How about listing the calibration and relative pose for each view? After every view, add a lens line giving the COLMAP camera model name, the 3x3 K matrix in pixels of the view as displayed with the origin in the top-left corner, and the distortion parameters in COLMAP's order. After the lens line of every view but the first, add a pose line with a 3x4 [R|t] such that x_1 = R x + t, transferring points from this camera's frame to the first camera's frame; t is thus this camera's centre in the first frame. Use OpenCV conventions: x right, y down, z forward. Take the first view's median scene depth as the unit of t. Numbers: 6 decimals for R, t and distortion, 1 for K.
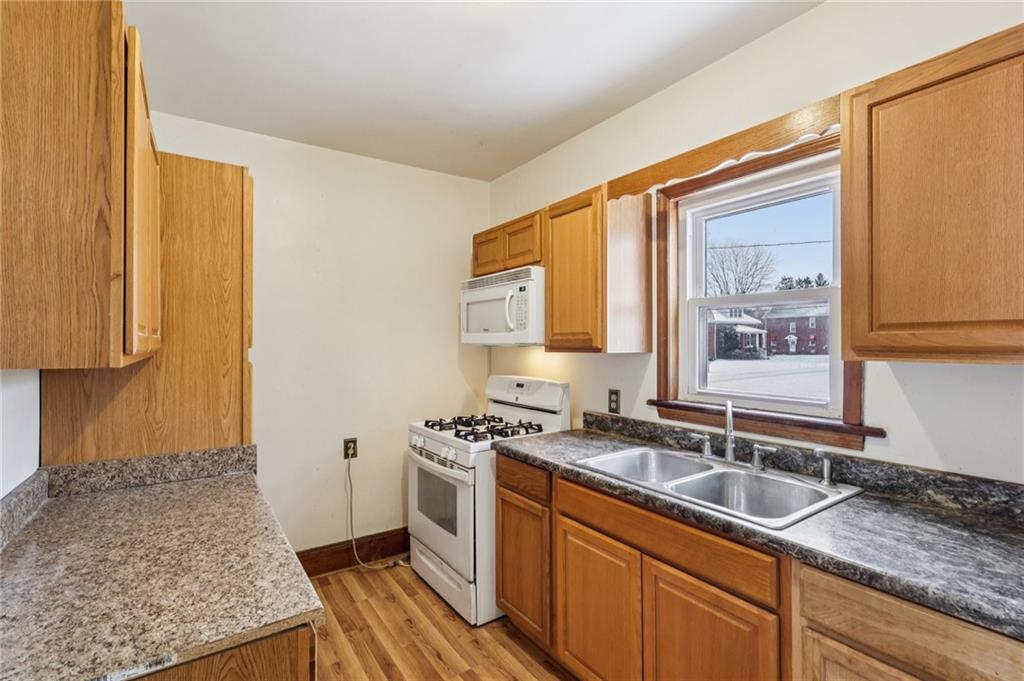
lens RADIAL K [[478.3, 0, 511.0], [0, 478.3, 336.5], [0, 0, 1]] dist [0.001262, 0.000105]
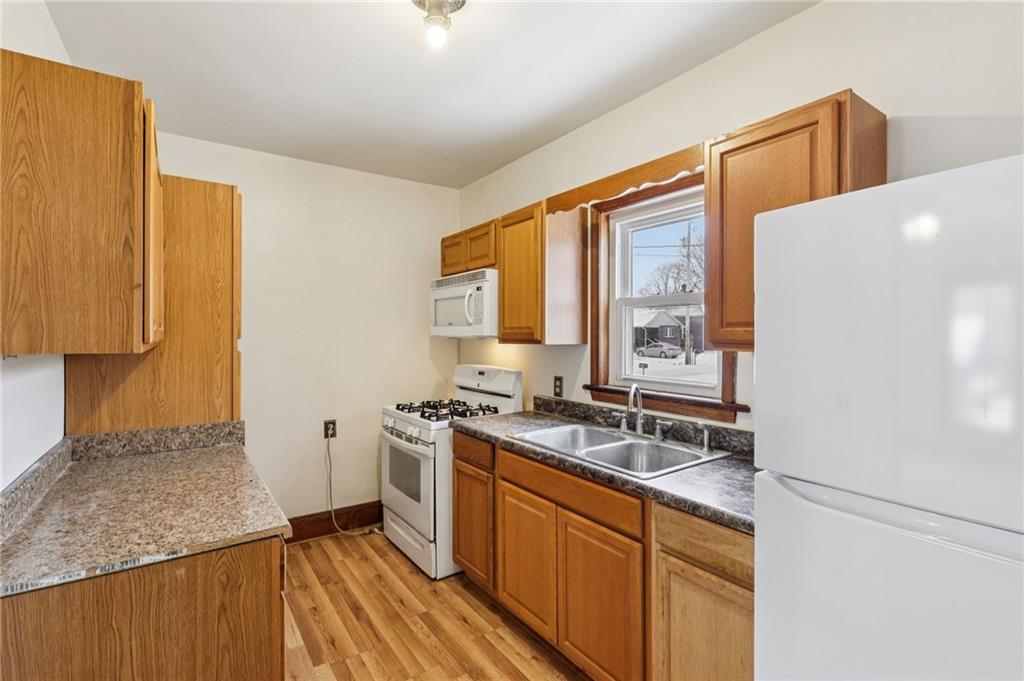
lens RADIAL K [[475.3, 0, 509.9], [0, 475.3, 332.7], [0, 0, 1]] dist [0.000460, 0.000229]
pose [[0.999881, 0.003994, 0.014880, 0.113412], [-0.004115, 0.999958, 0.008150, -0.004354], [-0.014847, -0.008210, 0.999856, -0.196604]]
